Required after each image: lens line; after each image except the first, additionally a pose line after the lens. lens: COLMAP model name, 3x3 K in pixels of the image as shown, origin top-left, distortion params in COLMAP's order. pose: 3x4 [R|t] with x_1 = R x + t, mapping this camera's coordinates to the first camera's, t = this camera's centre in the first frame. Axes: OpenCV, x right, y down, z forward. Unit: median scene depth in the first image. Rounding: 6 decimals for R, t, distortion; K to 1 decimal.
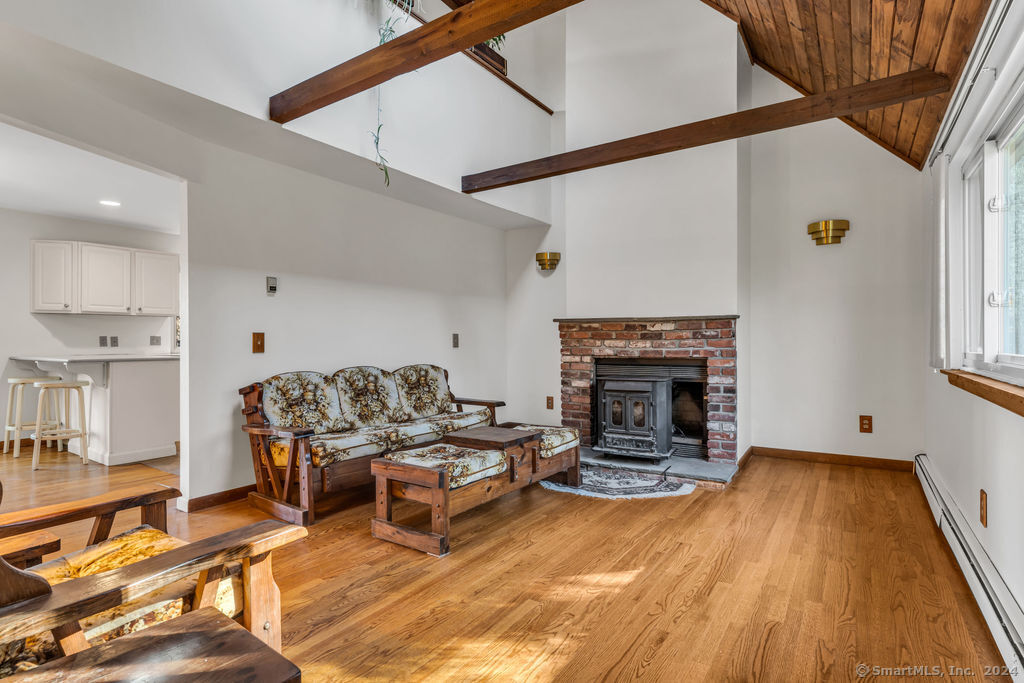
lens RADIAL K [[520.3, 0, 508.2], [0, 520.3, 341.8], [0, 0, 1]] dist [0.002052, 0.000096]
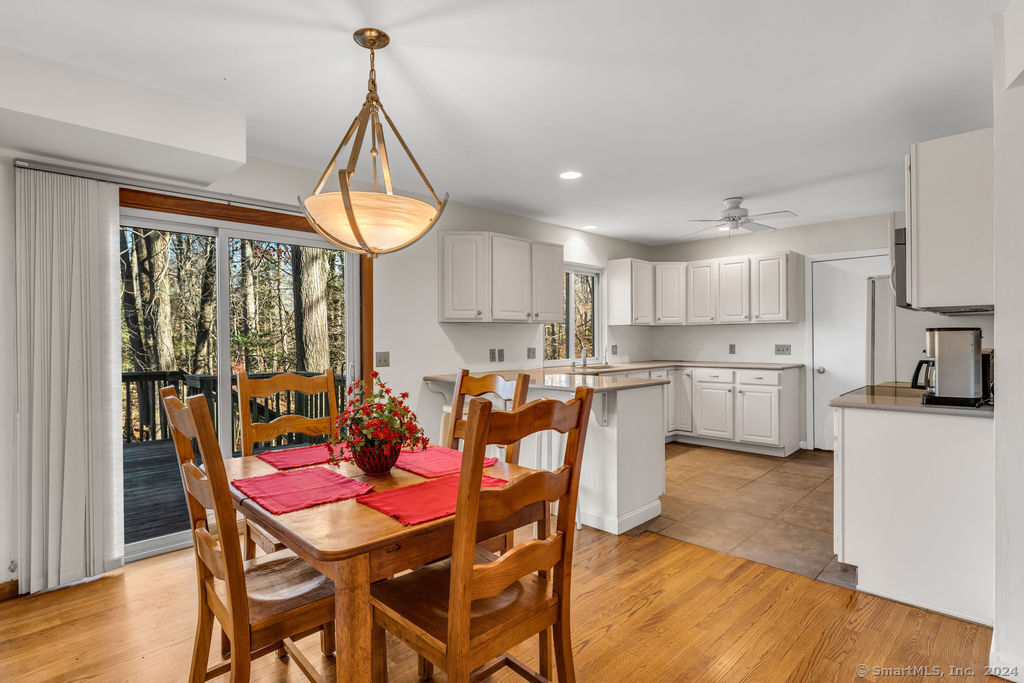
lens RADIAL K [[520.3, 0, 508.2], [0, 520.3, 341.8], [0, 0, 1]] dist [0.002052, 0.000096]
pose [[0.978753, -0.005775, -0.204962, -0.820774], [0.006581, 0.999973, 0.003250, -0.034181], [0.204938, -0.004530, 0.978764, 0.294461]]
